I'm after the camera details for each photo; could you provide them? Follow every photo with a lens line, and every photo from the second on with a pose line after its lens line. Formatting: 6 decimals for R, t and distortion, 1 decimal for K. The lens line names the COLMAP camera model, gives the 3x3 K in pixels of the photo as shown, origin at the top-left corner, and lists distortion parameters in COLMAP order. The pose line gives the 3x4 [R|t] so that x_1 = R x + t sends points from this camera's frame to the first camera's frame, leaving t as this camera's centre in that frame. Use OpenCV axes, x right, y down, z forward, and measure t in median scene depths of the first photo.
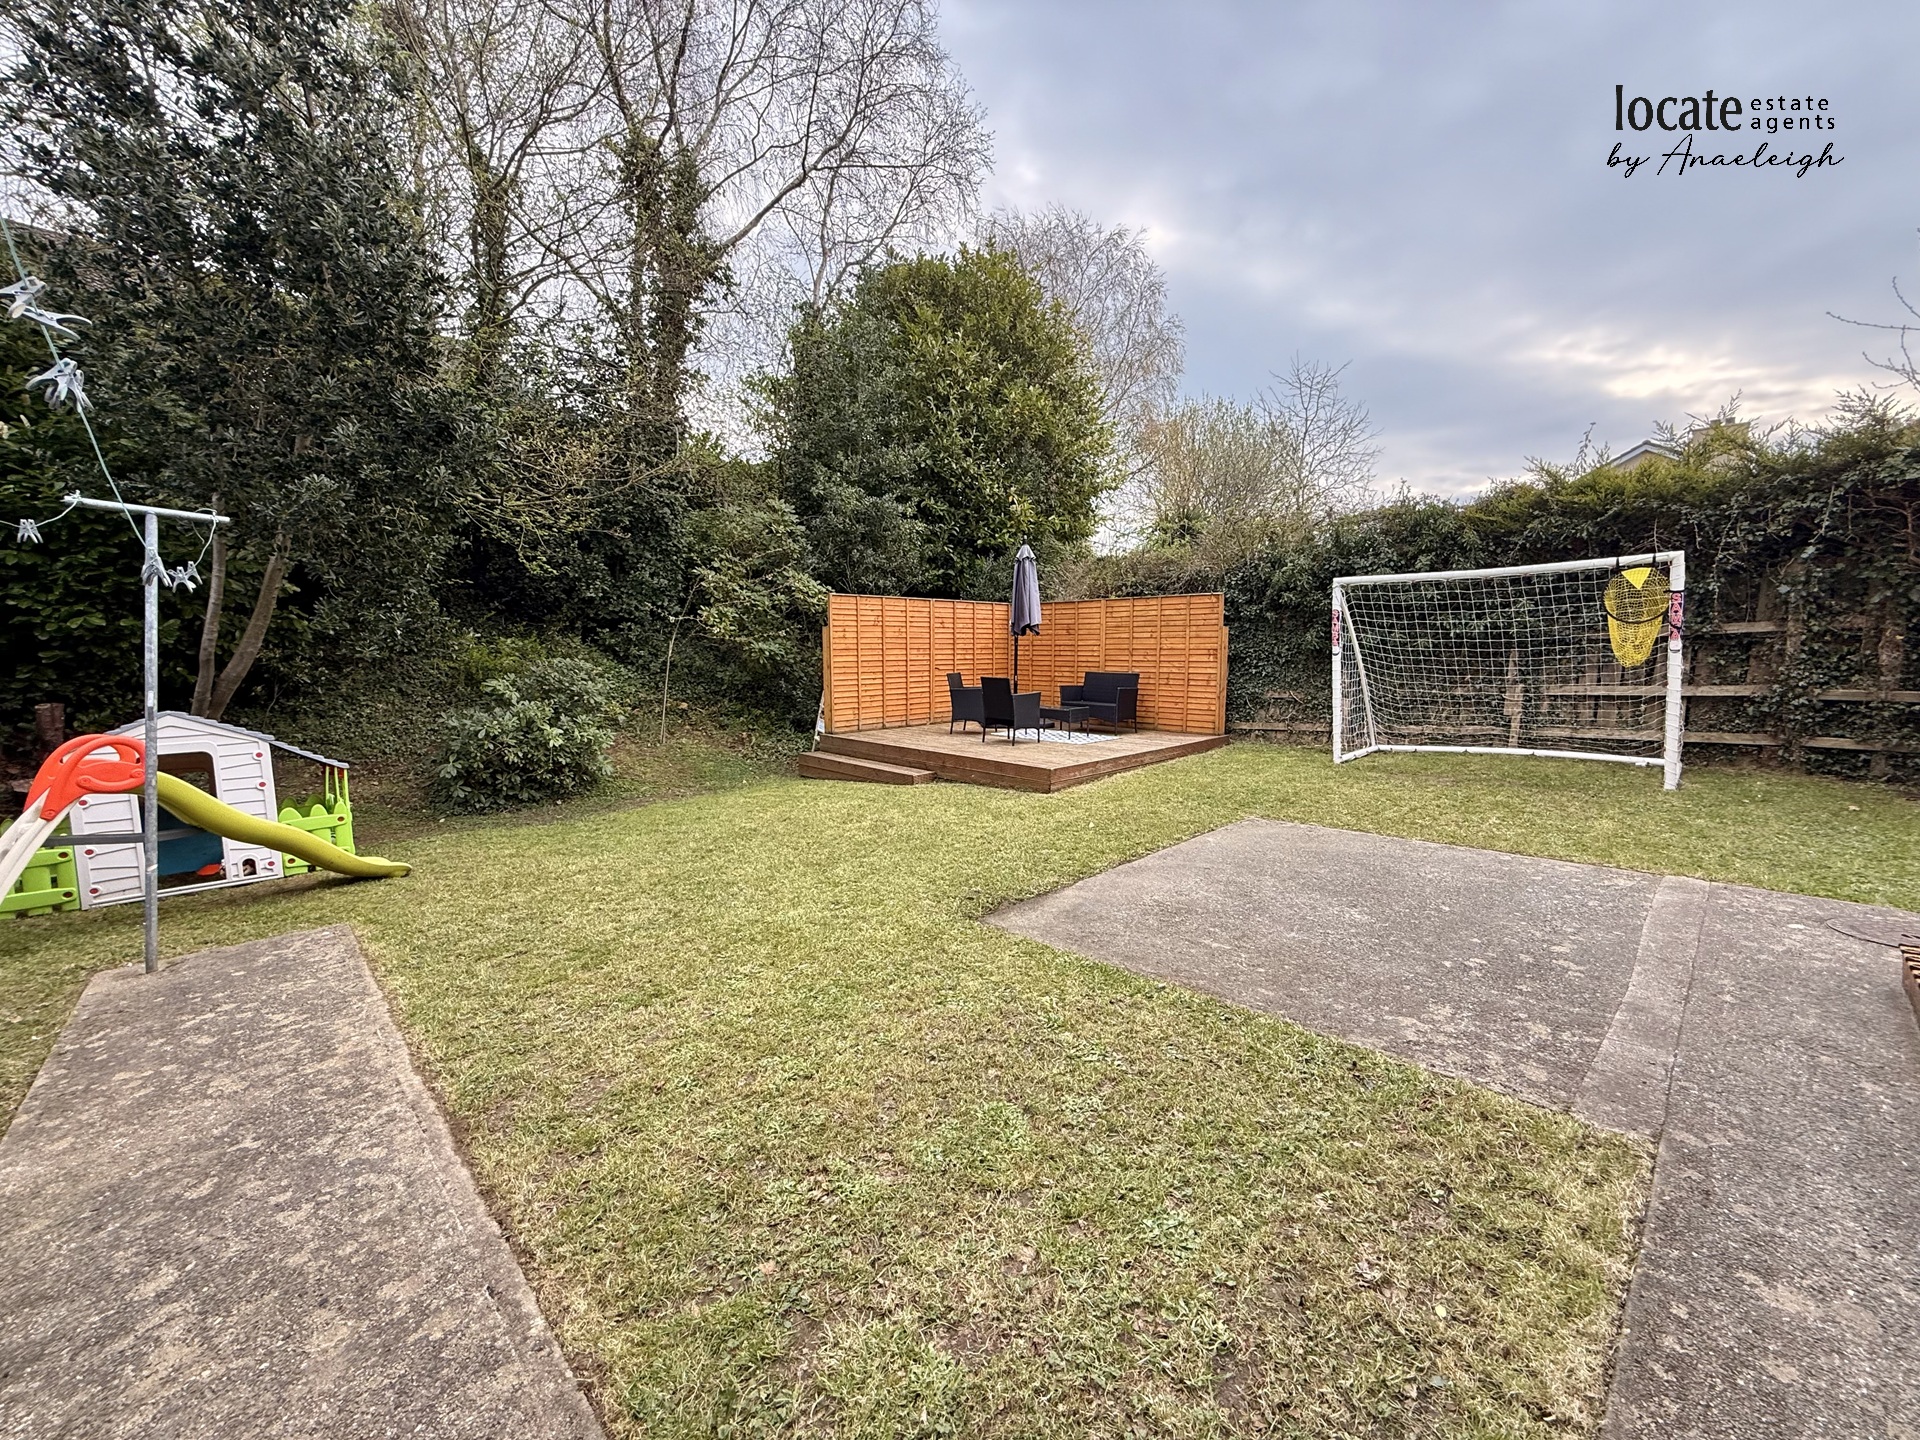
lens RADIAL K [[760.3, 0, 965.8], [0, 760.3, 723.8], [0, 0, 1]] dist [0.000138, 0.000005]
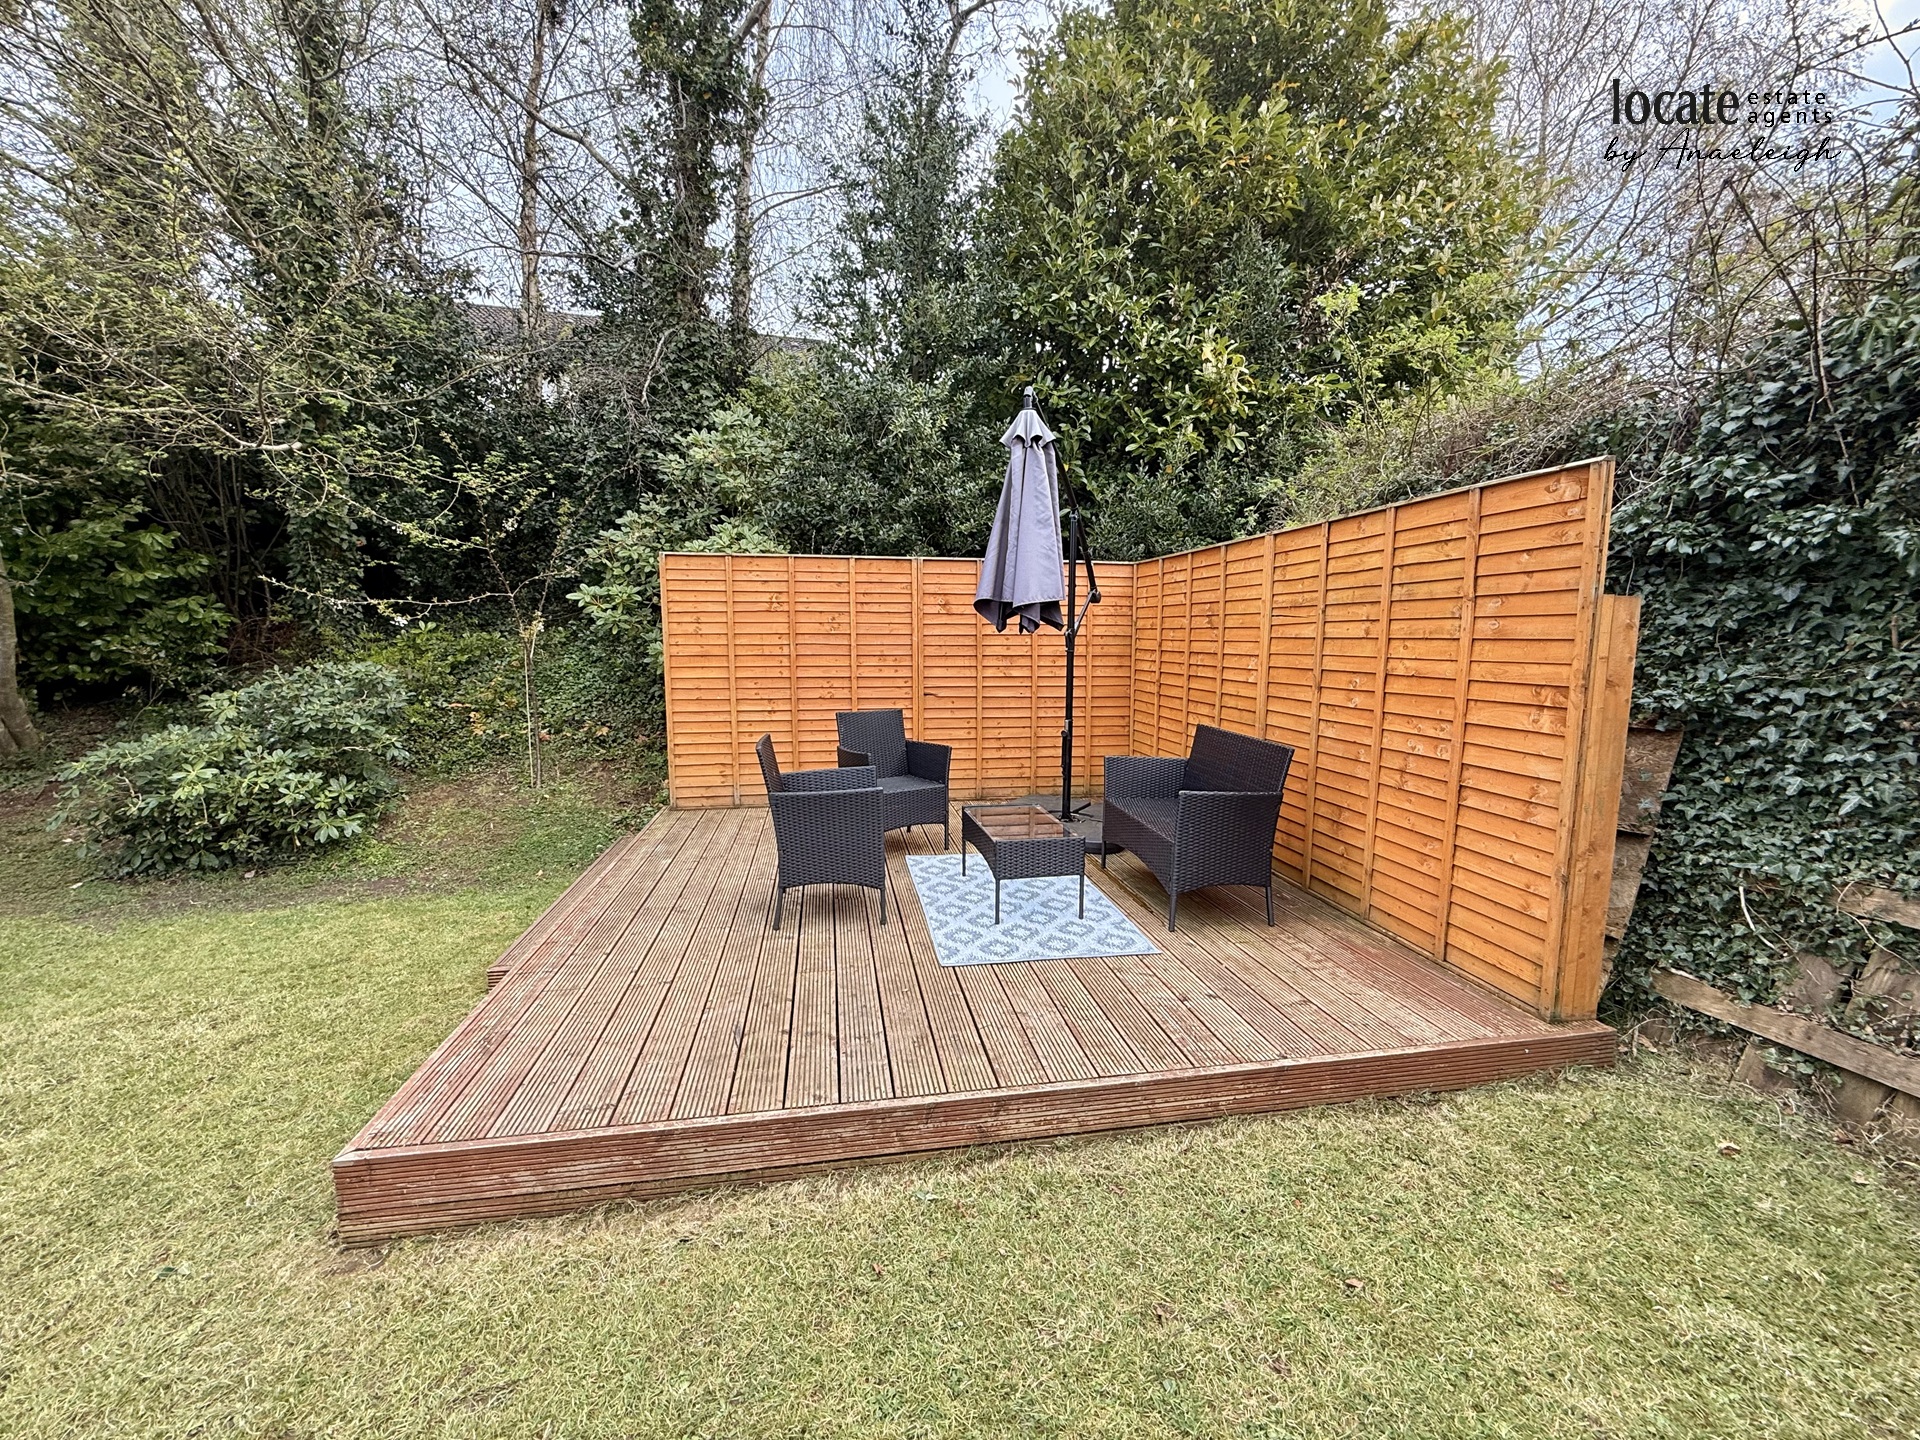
lens RADIAL K [[760.3, 0, 955.8], [0, 760.3, 716.5], [0, 0, 1]] dist [0.000138, 0.000005]
pose [[0.812050, 0.068163, -0.579593, 0.301388], [-0.063300, 0.997584, 0.028632, -0.079843], [0.580144, 0.013437, 0.814403, 0.652507]]
